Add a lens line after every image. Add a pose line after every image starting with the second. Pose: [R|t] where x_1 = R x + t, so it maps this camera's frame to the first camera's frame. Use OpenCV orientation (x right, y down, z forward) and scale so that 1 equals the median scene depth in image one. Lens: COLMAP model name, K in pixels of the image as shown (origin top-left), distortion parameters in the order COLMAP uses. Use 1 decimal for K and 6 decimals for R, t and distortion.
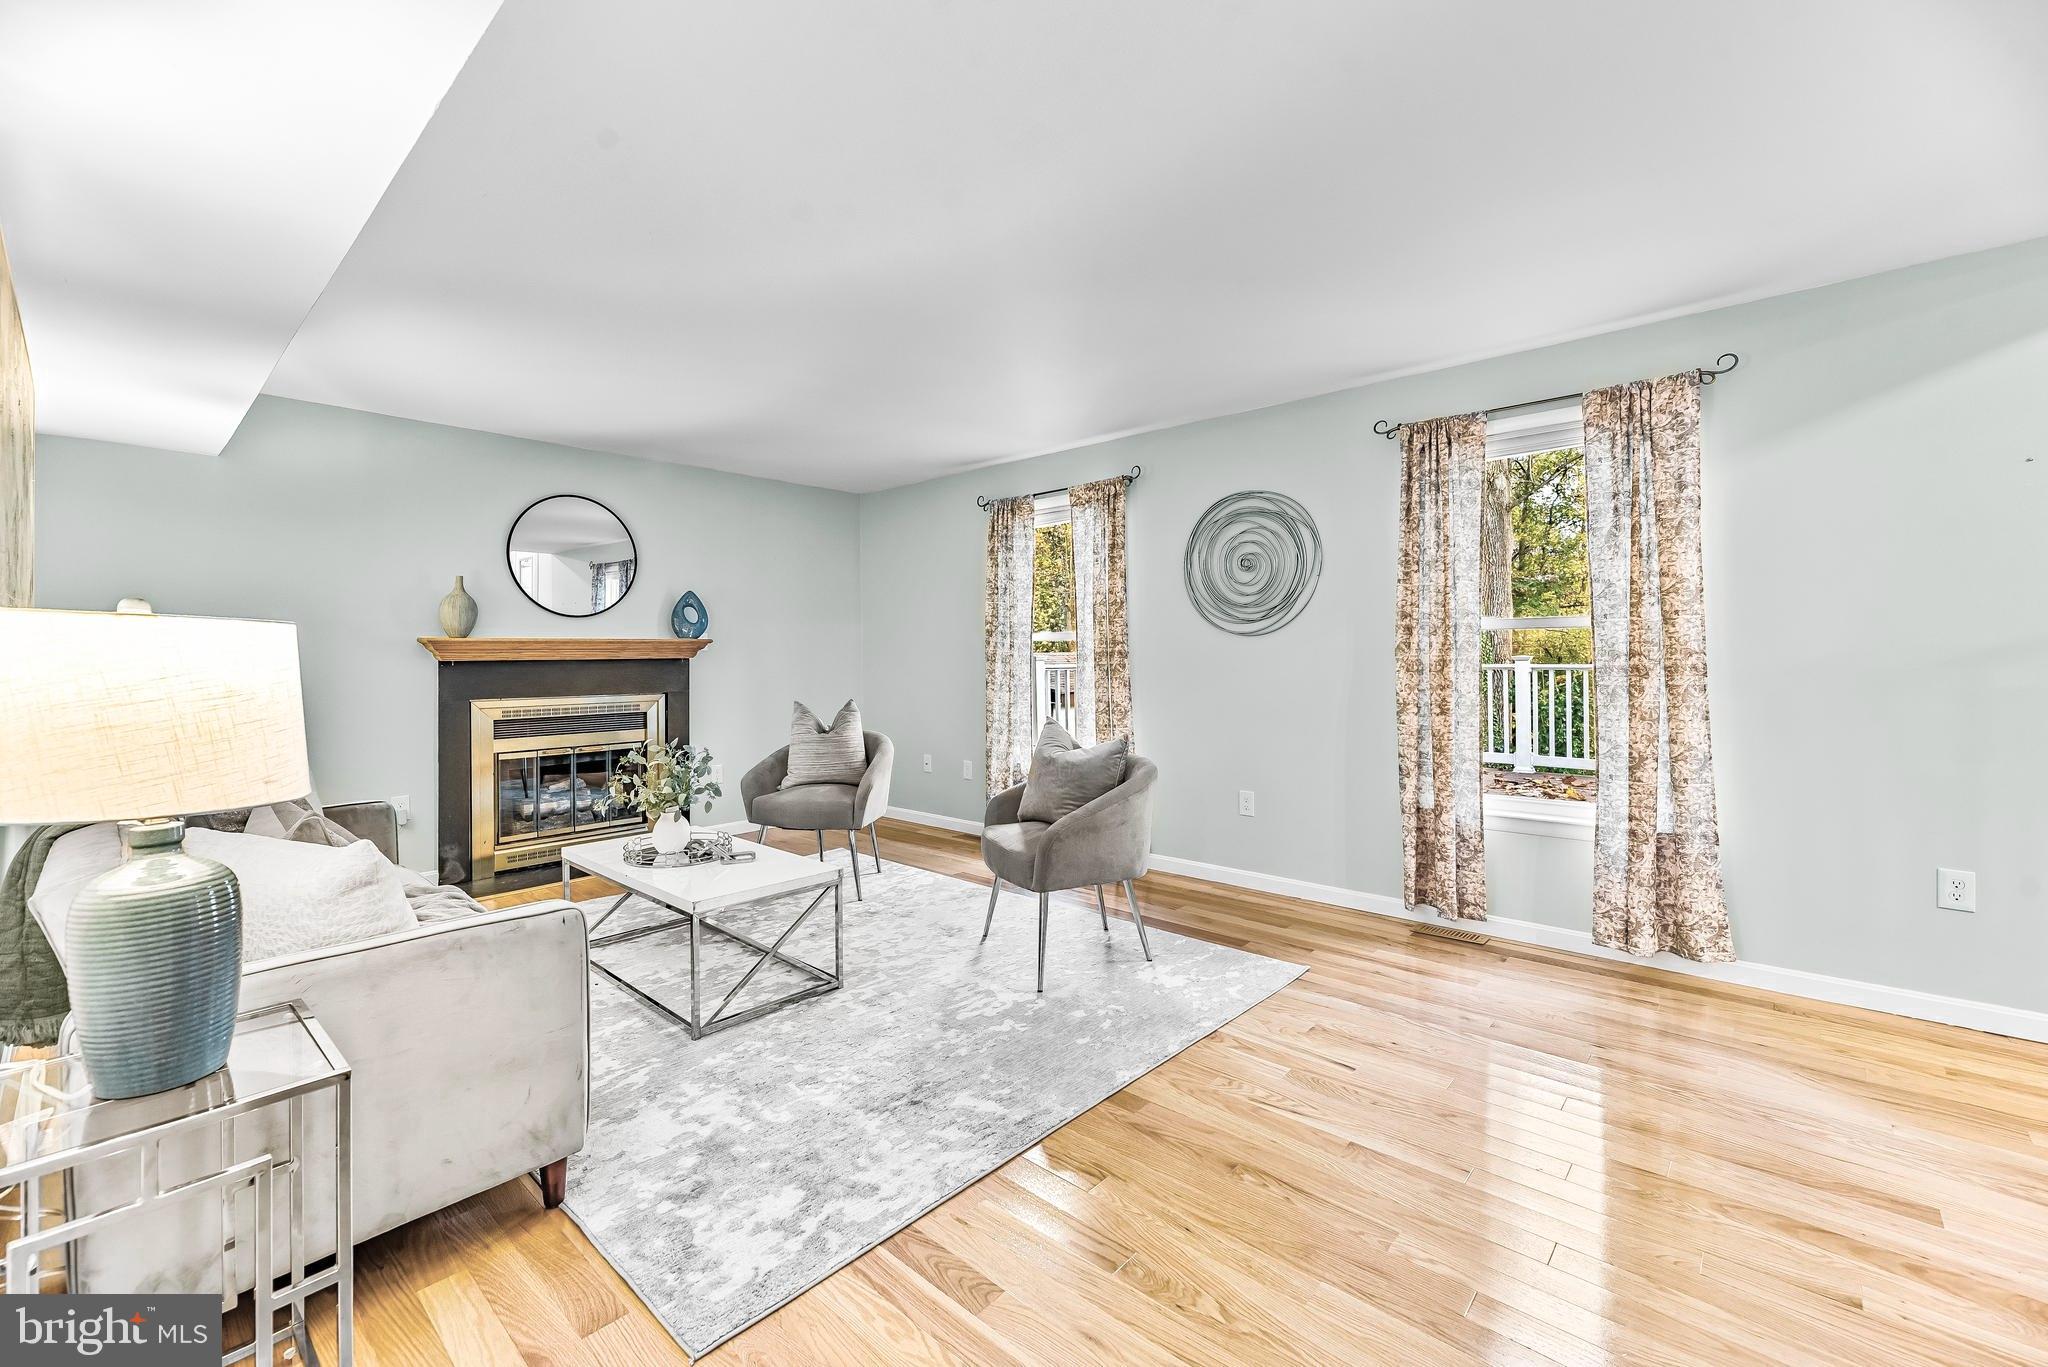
lens RADIAL K [[838.9, 0, 1030.6], [0, 838.9, 631.1], [0, 0, 1]] dist [-0.001951, -0.000043]
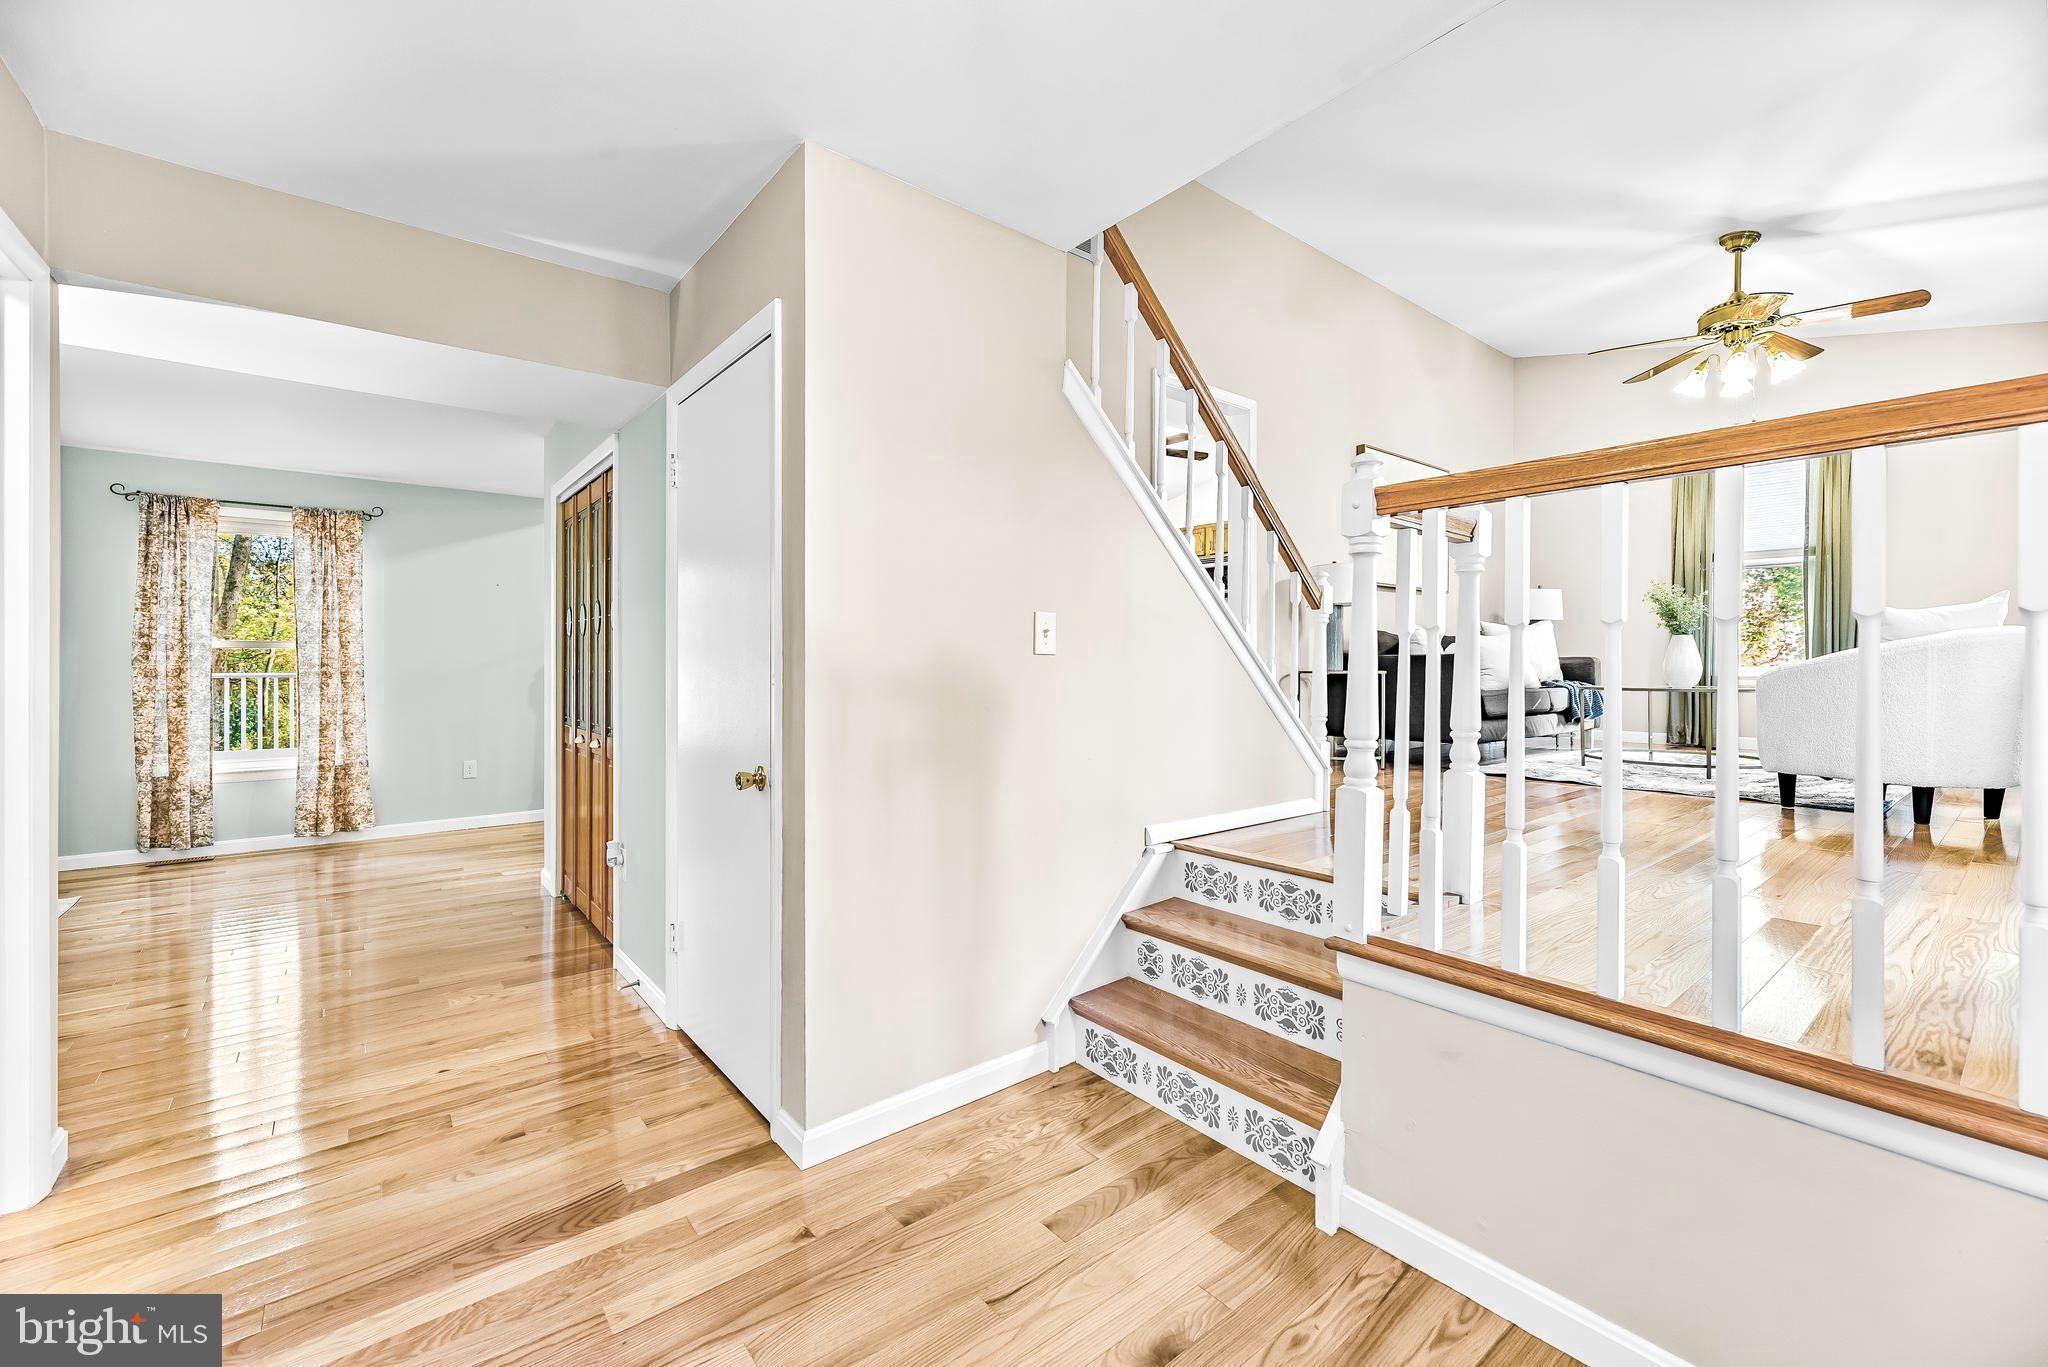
lens RADIAL K [[838.9, 0, 1019.9], [0, 838.9, 681.5], [0, 0, 1]] dist [-0.001951, -0.000043]
pose [[0.161960, -0.018390, 0.986626, -0.672760], [-0.035245, 0.999081, 0.024407, -0.028185], [-0.986168, -0.038727, 0.161163, -0.625669]]
